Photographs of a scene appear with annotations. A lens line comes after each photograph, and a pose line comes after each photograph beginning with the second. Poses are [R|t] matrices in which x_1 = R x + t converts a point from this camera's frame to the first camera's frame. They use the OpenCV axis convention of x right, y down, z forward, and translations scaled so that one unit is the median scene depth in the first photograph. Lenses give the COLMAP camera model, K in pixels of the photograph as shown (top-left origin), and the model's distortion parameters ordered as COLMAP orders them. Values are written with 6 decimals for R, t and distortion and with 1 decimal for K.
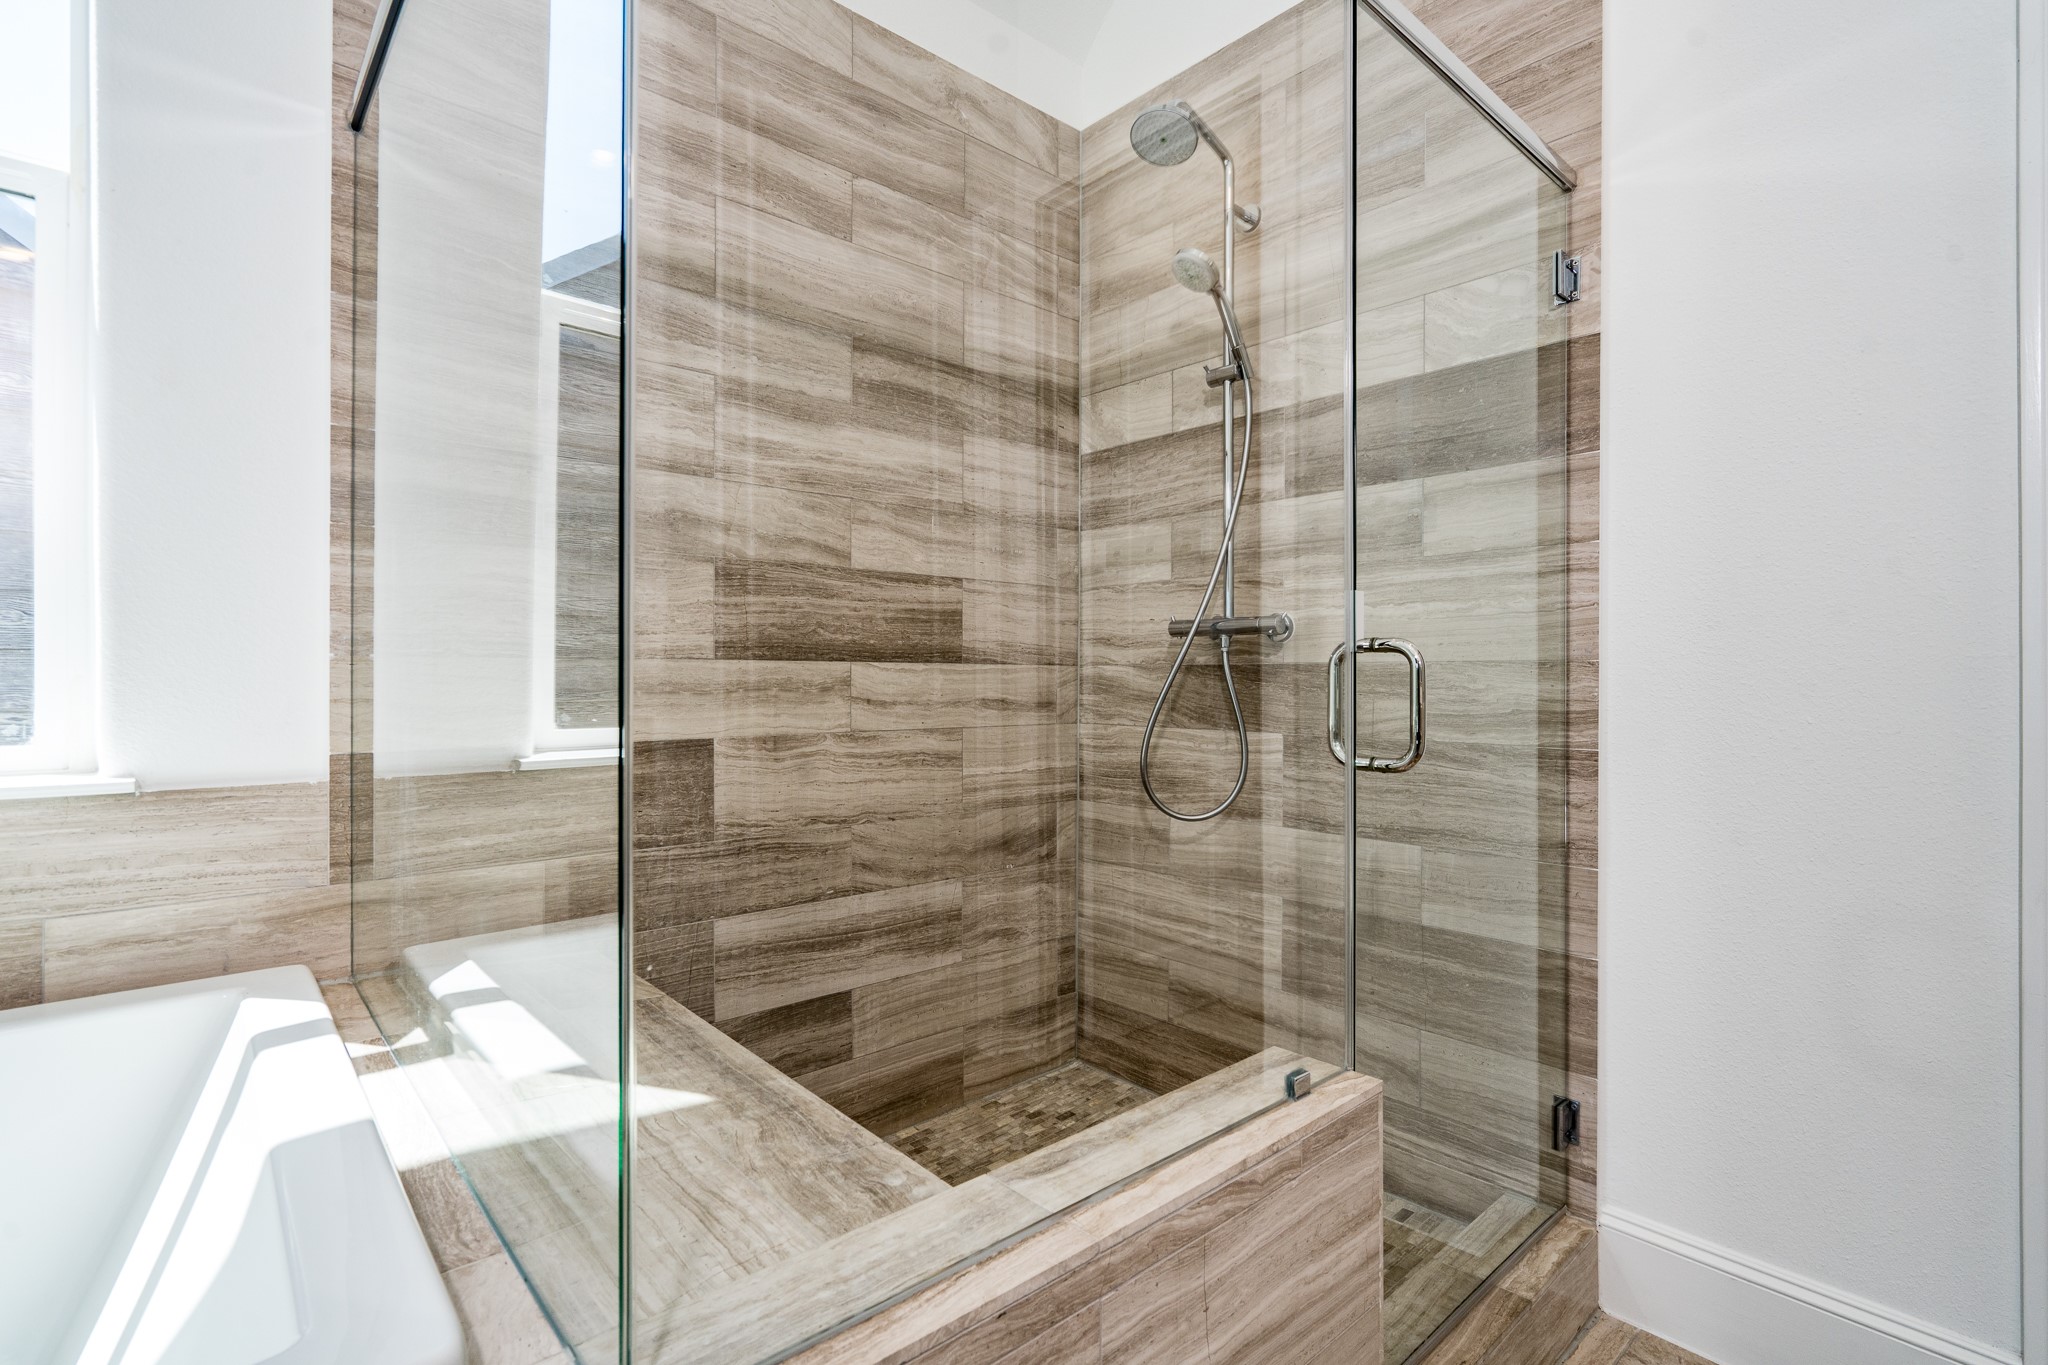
lens RADIAL K [[932.8, 0, 1016.2], [0, 932.8, 677.3], [0, 0, 1]] dist [-0.000738, -0.000304]
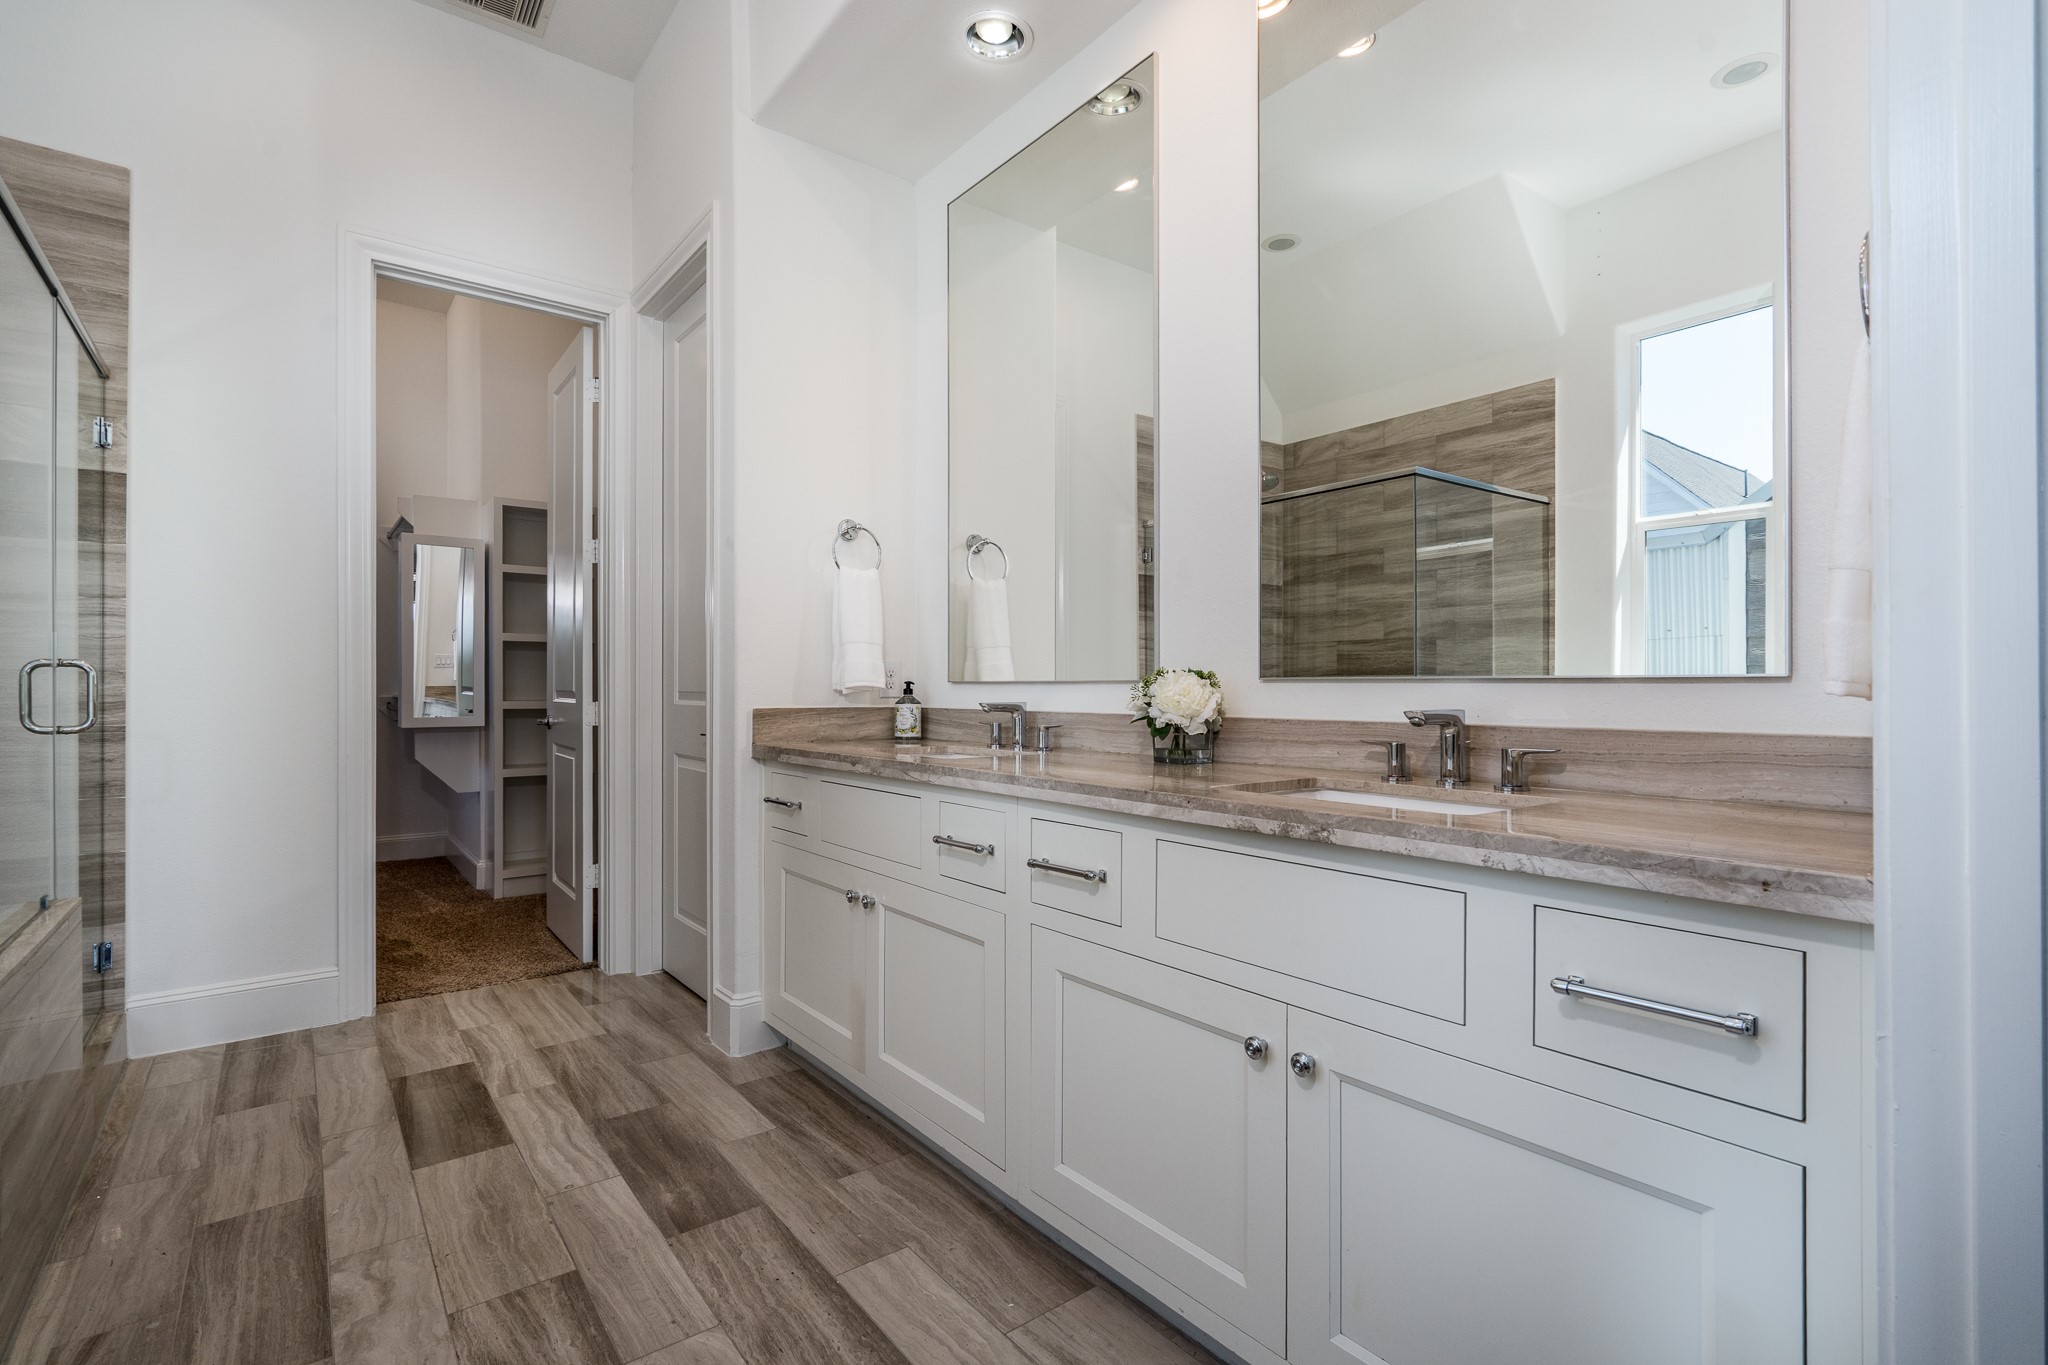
lens RADIAL K [[932.8, 0, 1029.3], [0, 932.8, 684.2], [0, 0, 1]] dist [-0.000738, -0.000304]
pose [[0.027623, -0.000814, 0.999618, -0.939046], [-0.001034, 0.999999, 0.000843, 0.002303], [-0.999618, -0.001057, 0.027622, -0.620283]]
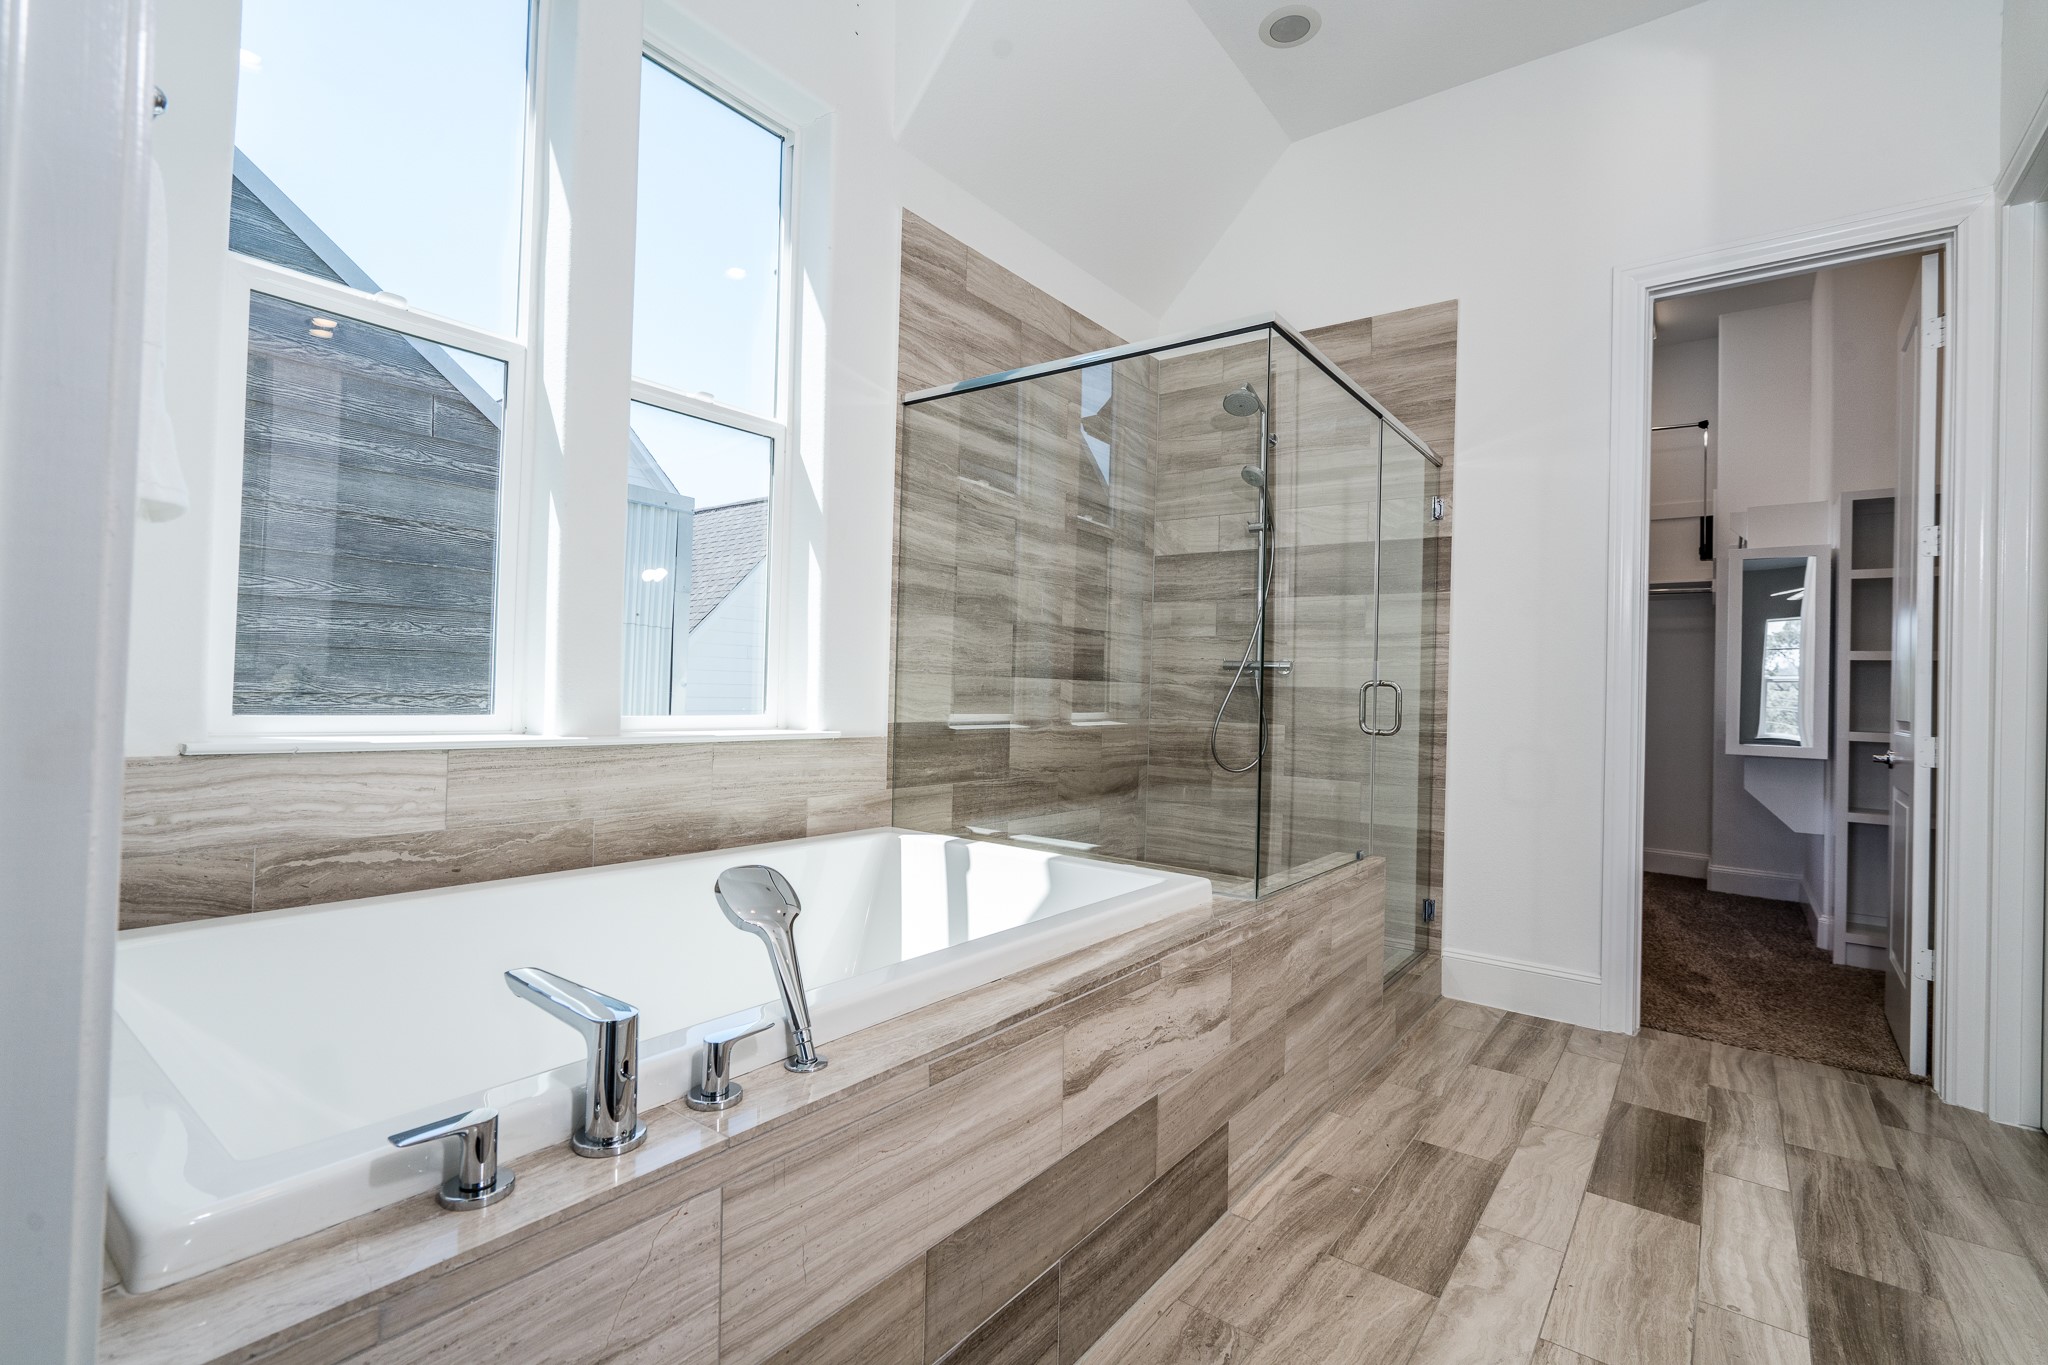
lens RADIAL K [[932.8, 0, 1030.4], [0, 932.8, 678.3], [0, 0, 1]] dist [-0.000738, -0.000304]
pose [[0.974823, 0.028009, 0.221214, -0.733241], [-0.026363, 0.999598, -0.010391, 0.001360], [-0.221416, 0.004298, 0.975170, -0.817369]]
